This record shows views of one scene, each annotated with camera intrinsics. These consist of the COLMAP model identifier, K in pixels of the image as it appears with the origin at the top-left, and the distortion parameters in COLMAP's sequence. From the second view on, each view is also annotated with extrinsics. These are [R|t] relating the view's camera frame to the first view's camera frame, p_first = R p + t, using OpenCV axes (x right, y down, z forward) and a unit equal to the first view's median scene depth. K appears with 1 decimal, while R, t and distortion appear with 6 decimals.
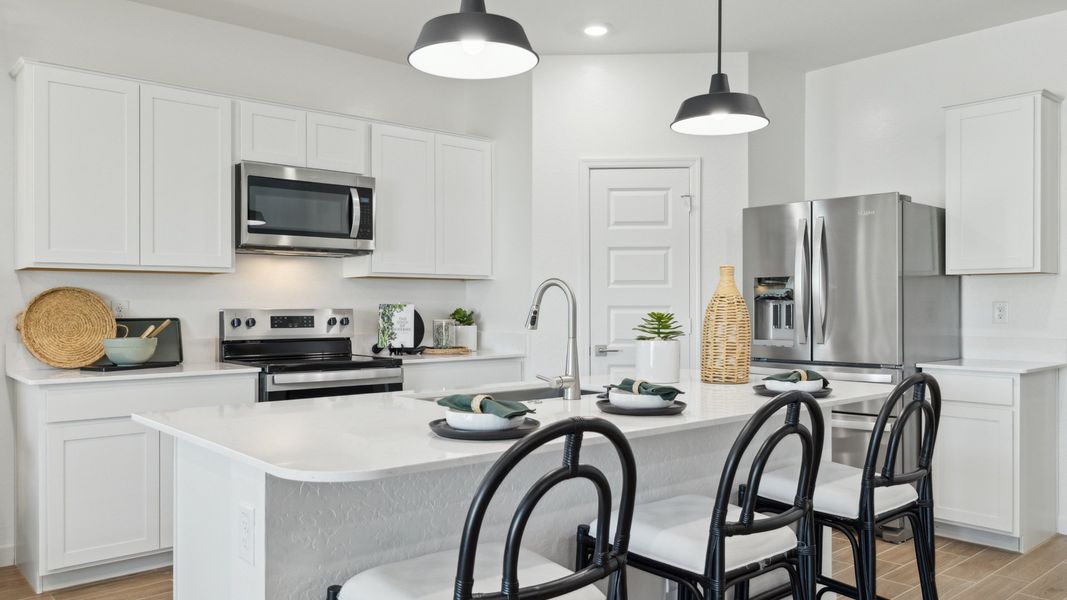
lens RADIAL K [[797.6, 0, 533.5], [0, 797.6, 300.7], [0, 0, 1]] dist [-0.022823, -0.000065]
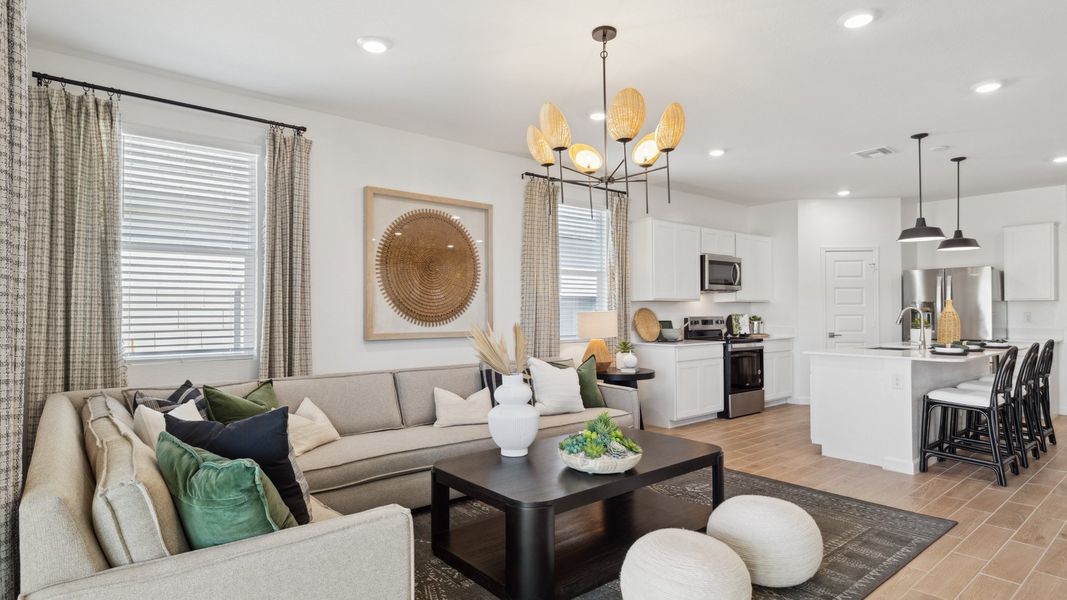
lens RADIAL K [[580.5, 0, 533.3], [0, 580.5, 300.4], [0, 0, 1]] dist [0.002139, 0.000526]
pose [[0.999904, -0.001493, -0.013791, -0.835357], [0.001324, 0.999924, -0.012254, -0.016796], [0.013808, 0.012235, 0.999830, -0.703264]]
